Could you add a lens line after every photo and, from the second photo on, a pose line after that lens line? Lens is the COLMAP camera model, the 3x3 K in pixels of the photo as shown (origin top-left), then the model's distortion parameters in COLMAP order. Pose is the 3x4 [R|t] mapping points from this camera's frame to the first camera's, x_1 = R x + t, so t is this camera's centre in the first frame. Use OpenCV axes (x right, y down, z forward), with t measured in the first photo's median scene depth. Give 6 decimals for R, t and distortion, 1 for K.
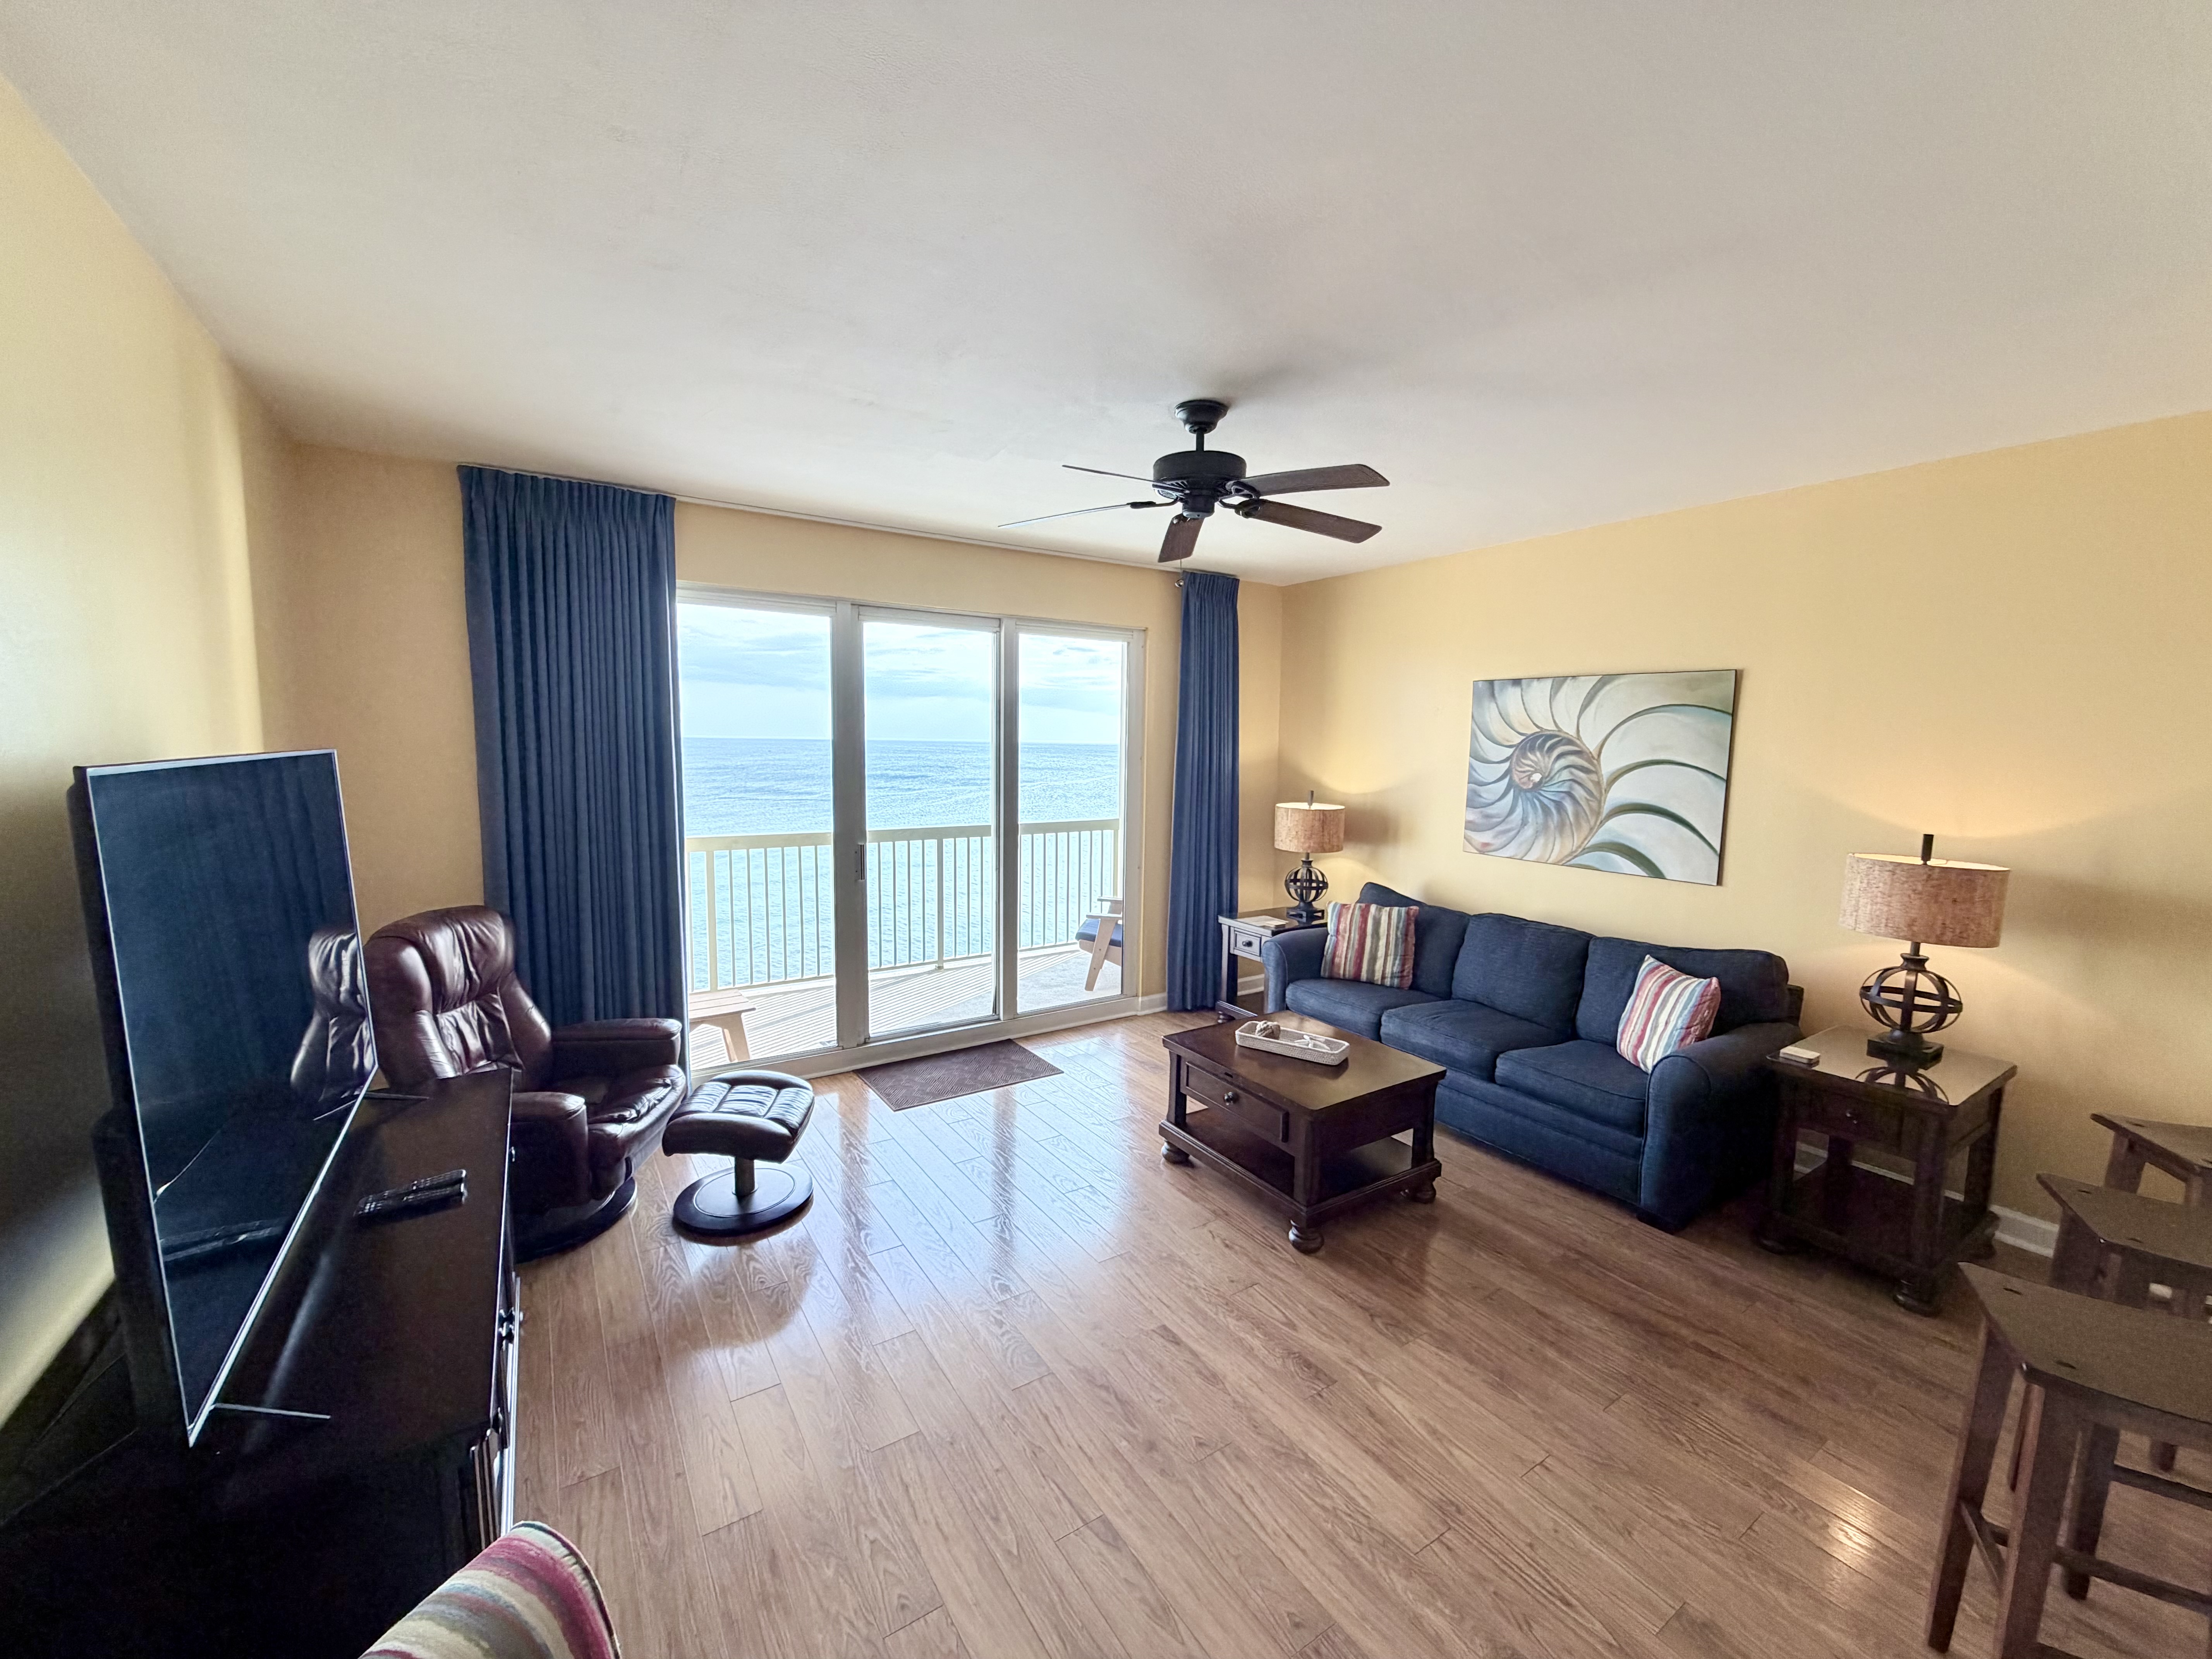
lens RADIAL K [[886.5, 0, 1106.8], [0, 886.5, 825.6], [0, 0, 1]] dist [-0.000237, 0.000058]
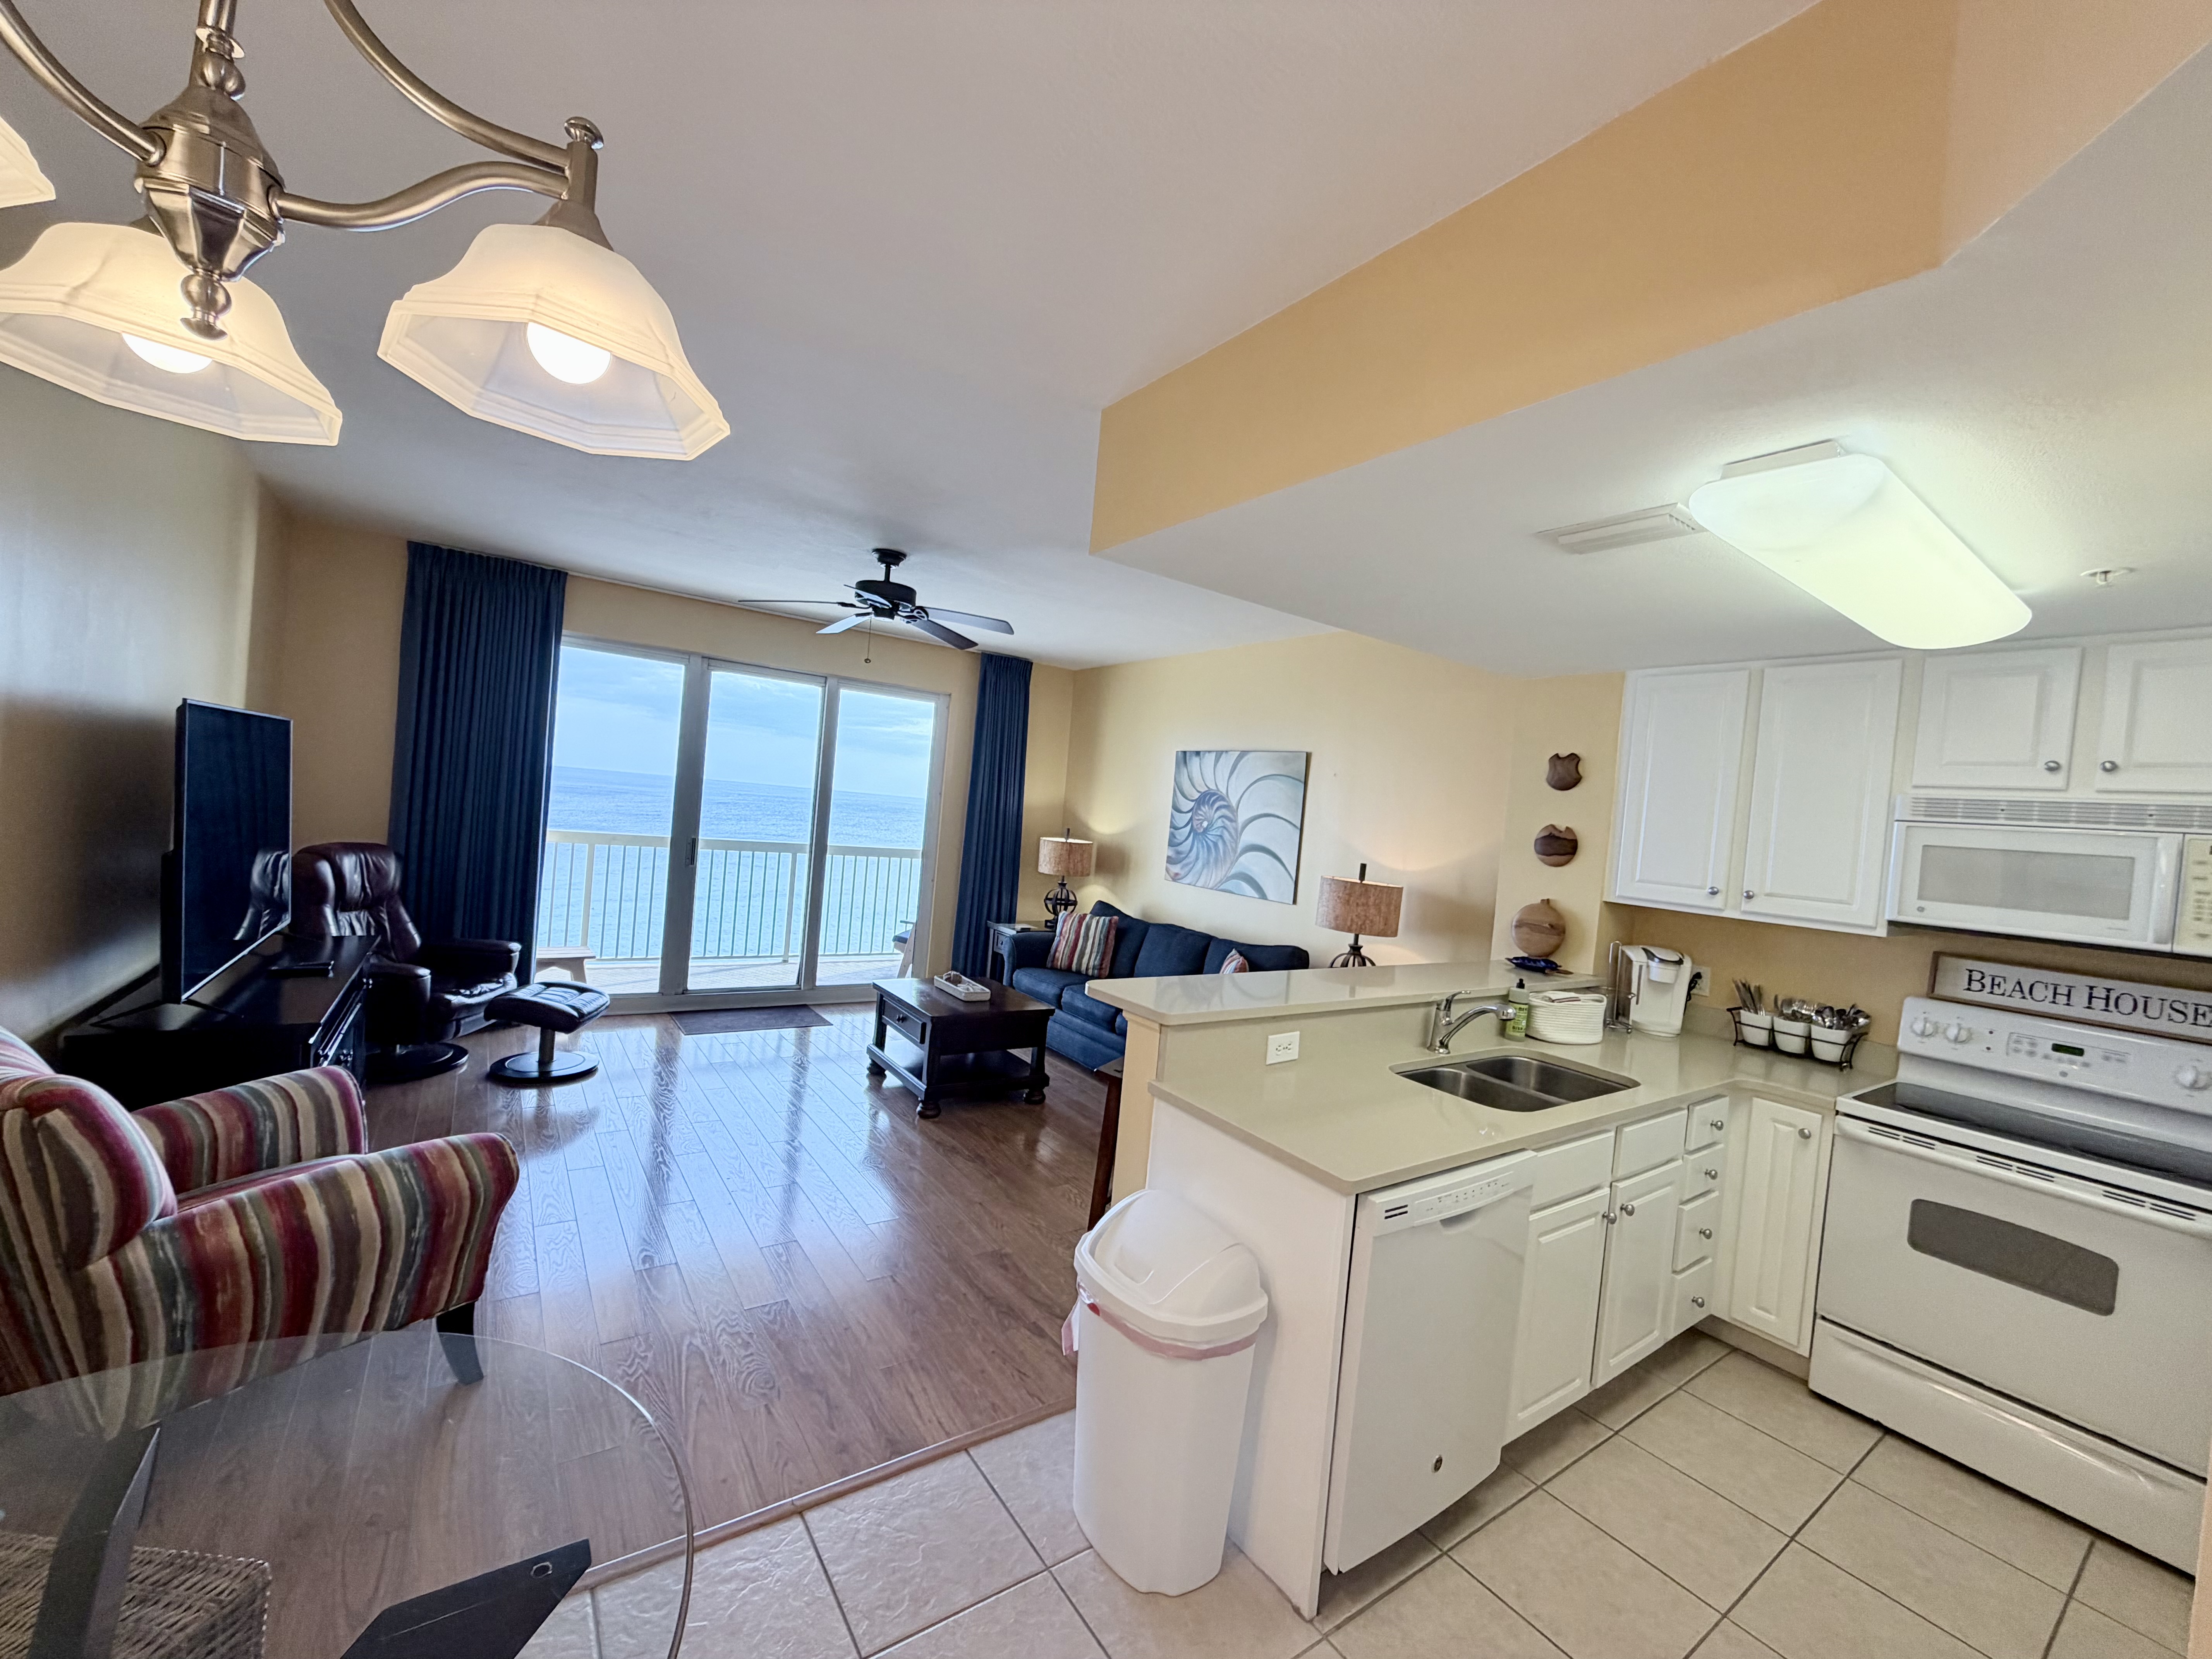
lens RADIAL K [[877.6, 0, 1099.8], [0, 877.6, 826.9], [0, 0, 1]] dist [-0.000943, -0.000032]
pose [[0.996777, 0.073814, 0.031418, 0.336788], [-0.071254, 0.994559, -0.075998, 0.073841], [-0.036857, 0.073514, 0.996613, -0.379222]]
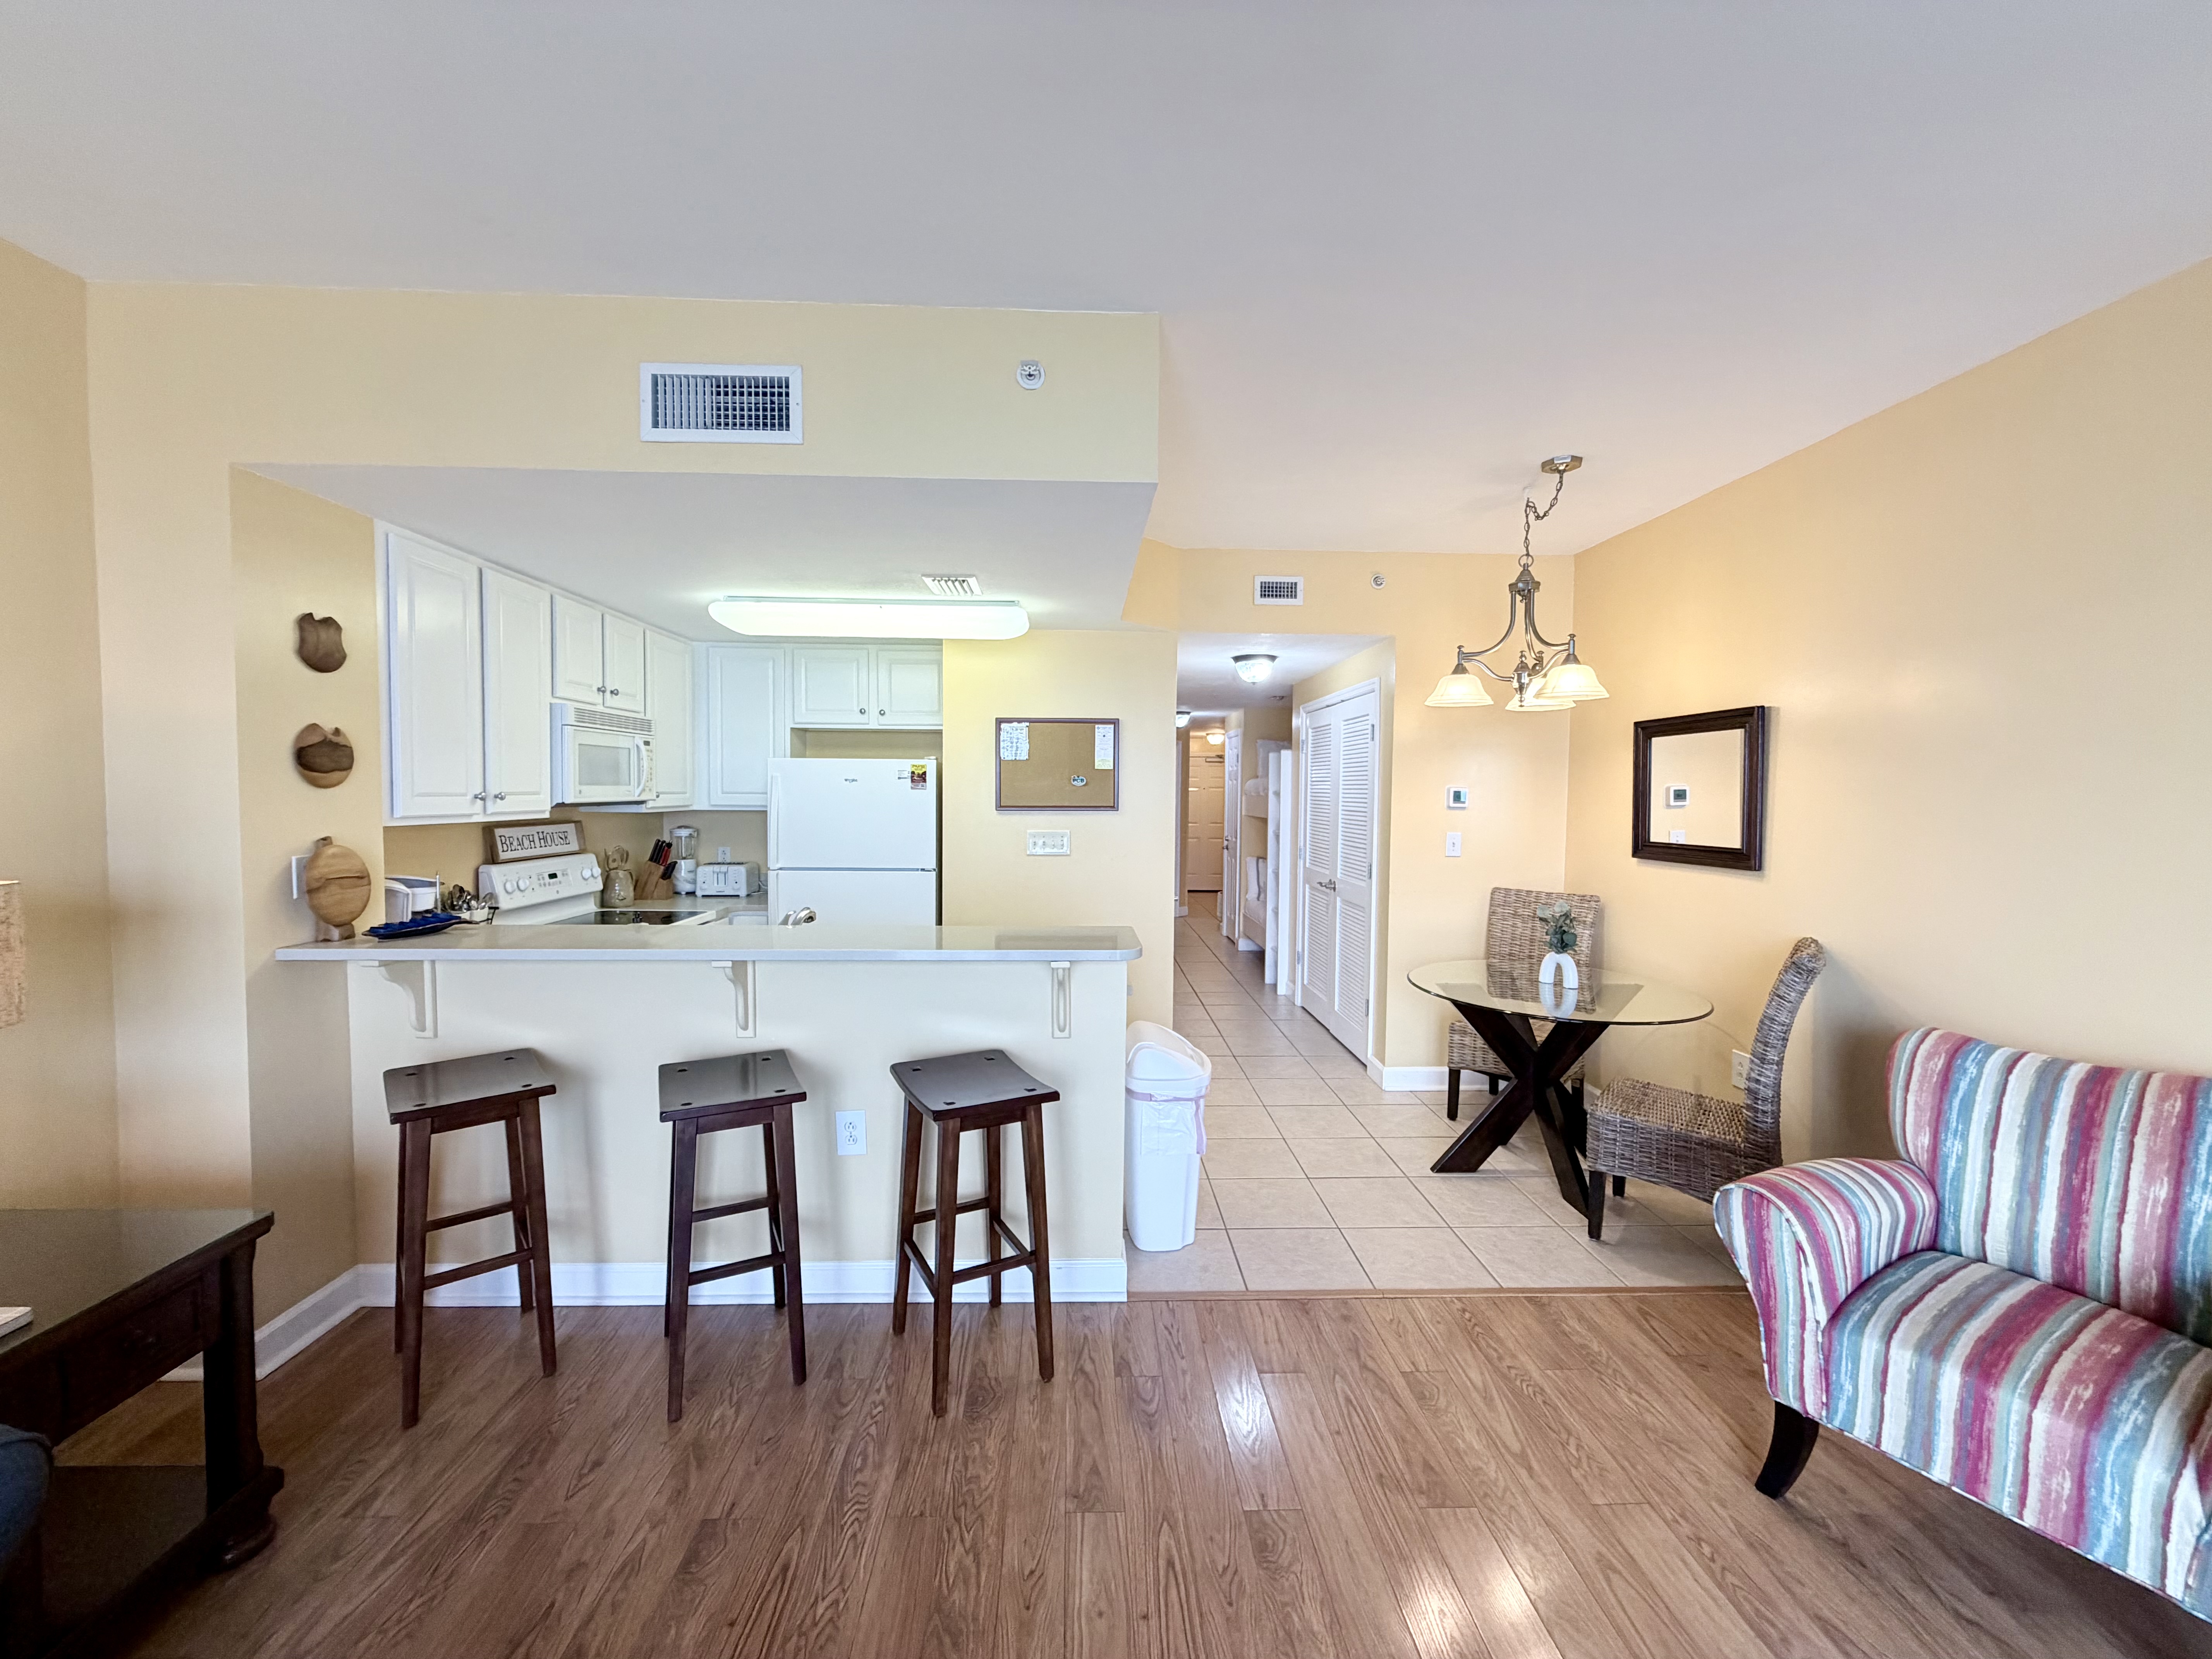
lens RADIAL K [[877.6, 0, 1099.8], [0, 877.6, 826.9], [0, 0, 1]] dist [-0.000943, -0.000032]
pose [[-0.854481, -0.044709, 0.517556, 0.053668], [0.026620, 0.991212, 0.129575, -0.031663], [-0.518801, 0.124496, -0.845782, 0.823582]]
